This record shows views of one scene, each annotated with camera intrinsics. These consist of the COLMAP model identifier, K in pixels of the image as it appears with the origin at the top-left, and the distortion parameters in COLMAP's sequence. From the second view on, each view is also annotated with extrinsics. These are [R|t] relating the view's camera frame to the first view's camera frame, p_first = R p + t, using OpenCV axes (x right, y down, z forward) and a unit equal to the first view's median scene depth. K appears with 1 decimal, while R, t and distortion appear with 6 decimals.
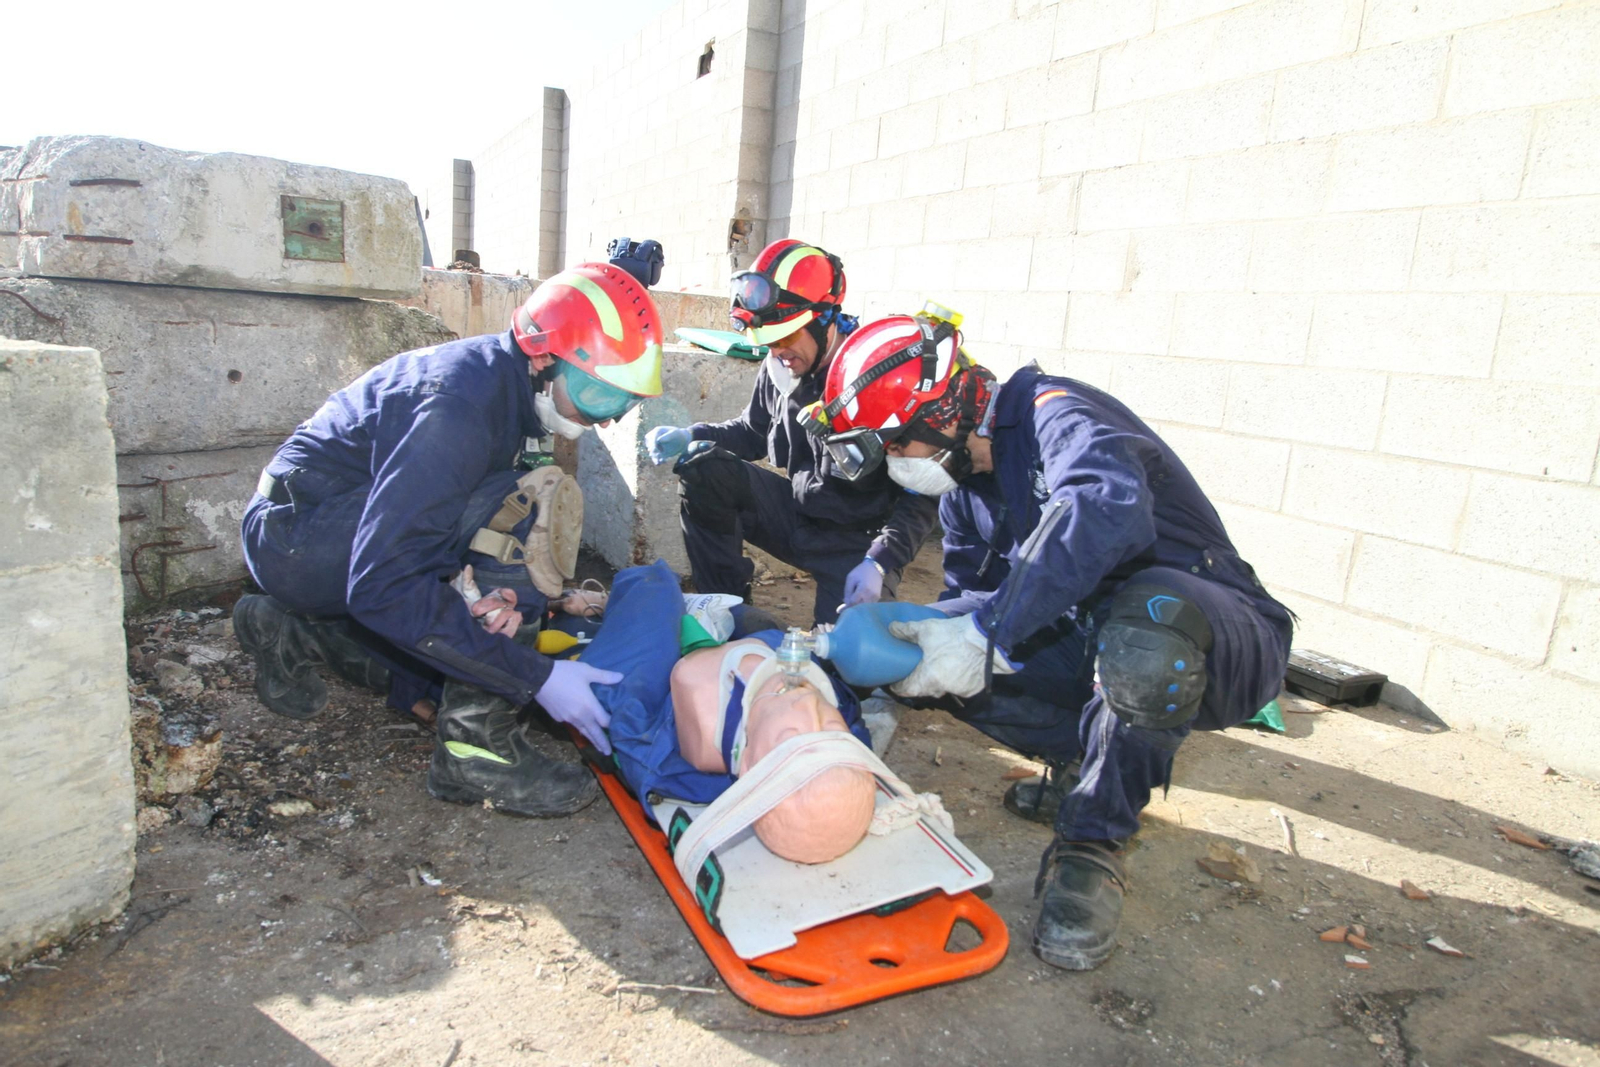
lens RADIAL K [[1033.7, 0, 797.2], [0, 1033.7, 527.7], [0, 0, 1]] dist [0.009842, -0.008950]
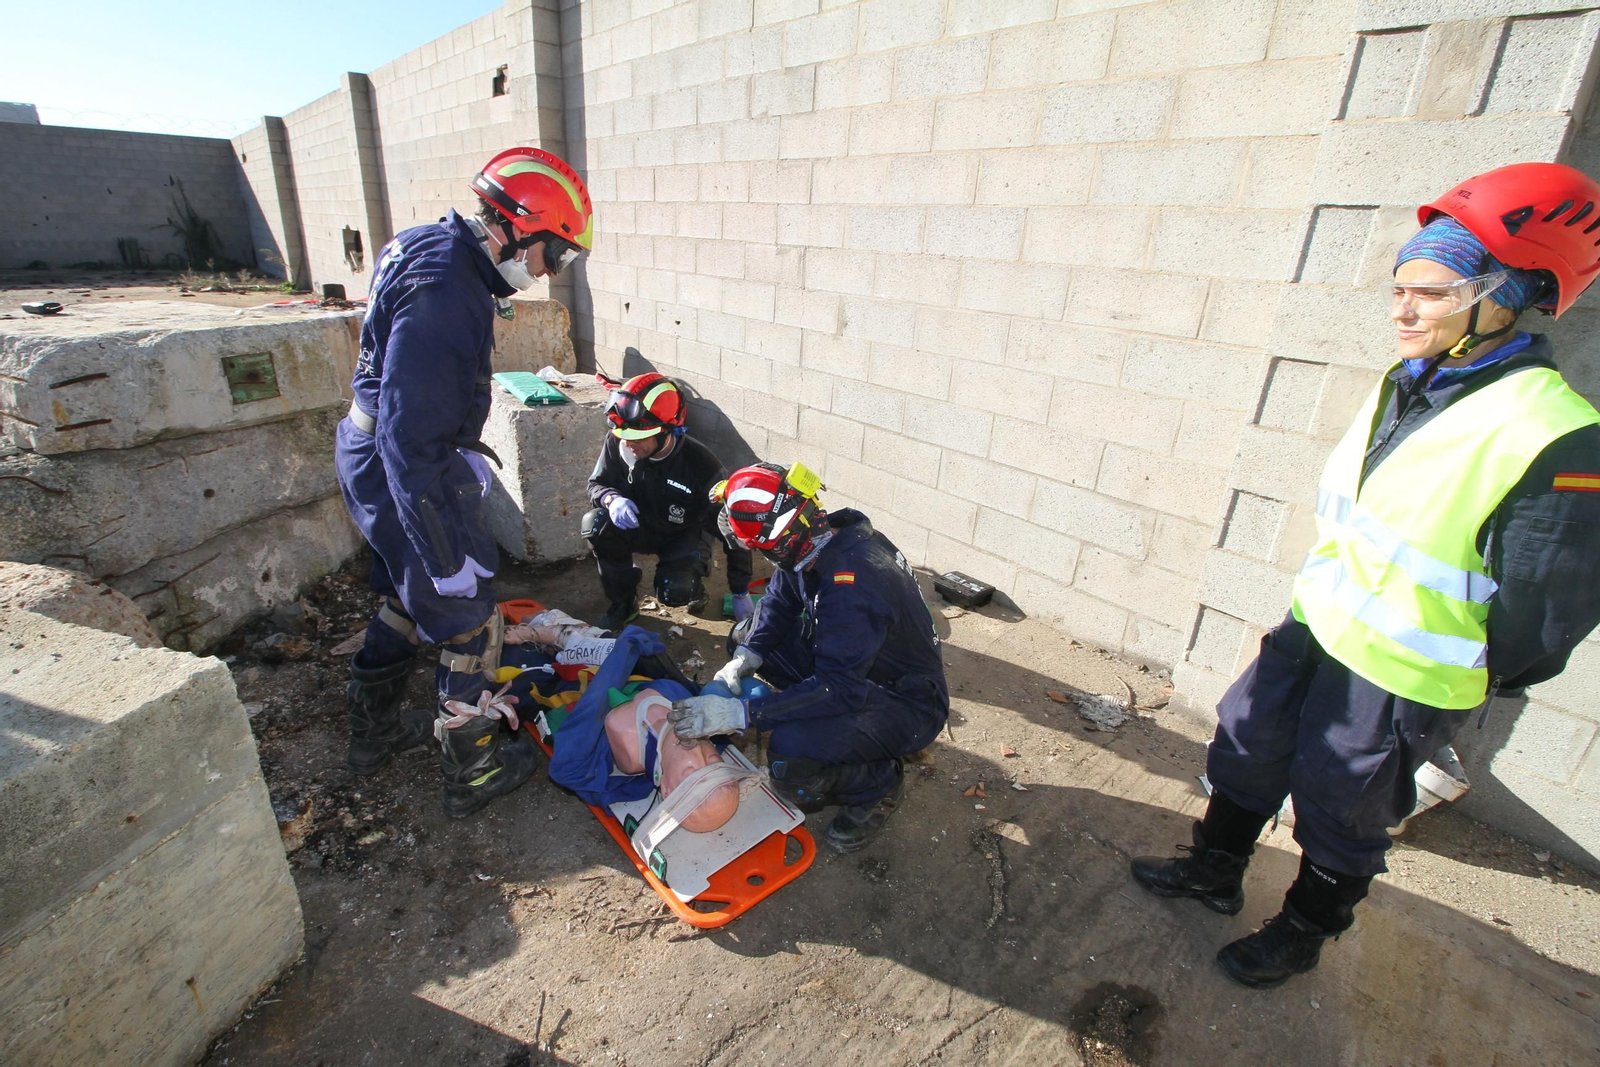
lens RADIAL K [[741.0, 0, 795.8], [0, 741.0, 532.7], [0, 0, 1]] dist [0.001179, -0.013283]
pose [[0.964962, -0.118978, 0.233863, -0.050495], [0.068163, 0.974354, 0.214450, -0.283338], [-0.253381, -0.190995, 0.948324, -0.110335]]
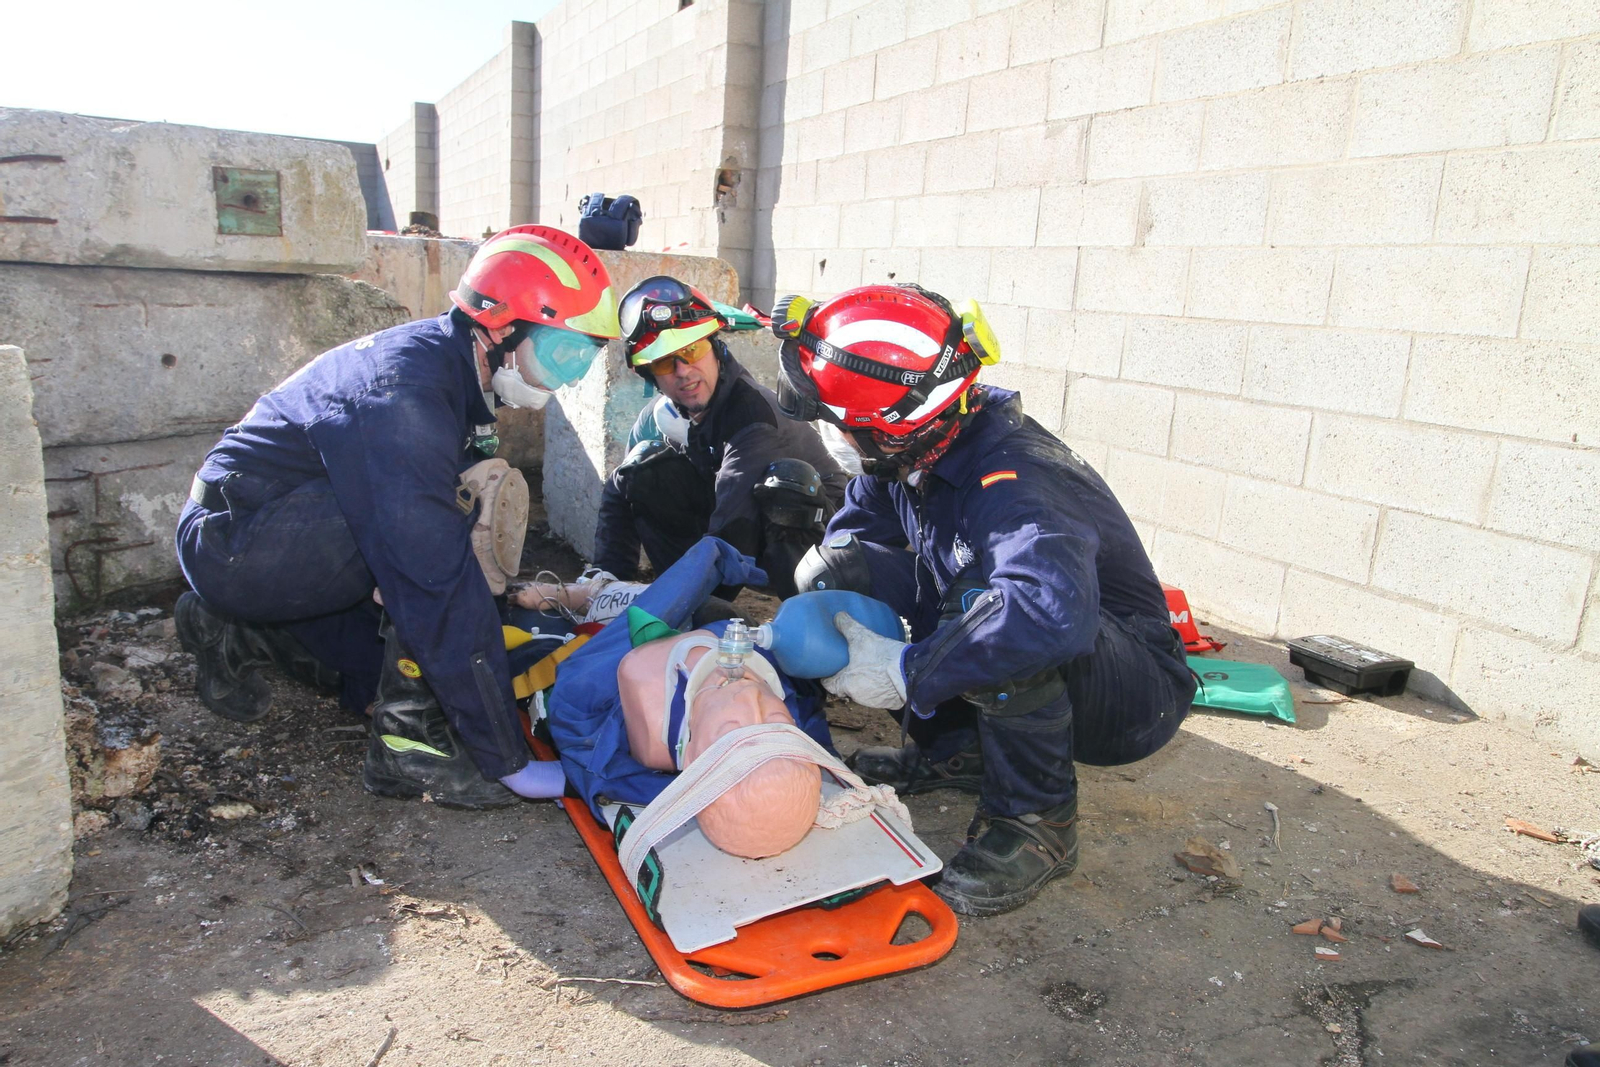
lens RADIAL K [[1172.9, 0, 794.2], [0, 1172.9, 527.2], [0, 0, 1]] dist [0.013196, -0.007878]
pose [[0.999698, -0.016382, -0.018340, 0.045989], [0.016643, 0.999761, 0.014175, -0.001439], [0.018103, -0.014476, 0.999731, -0.065174]]
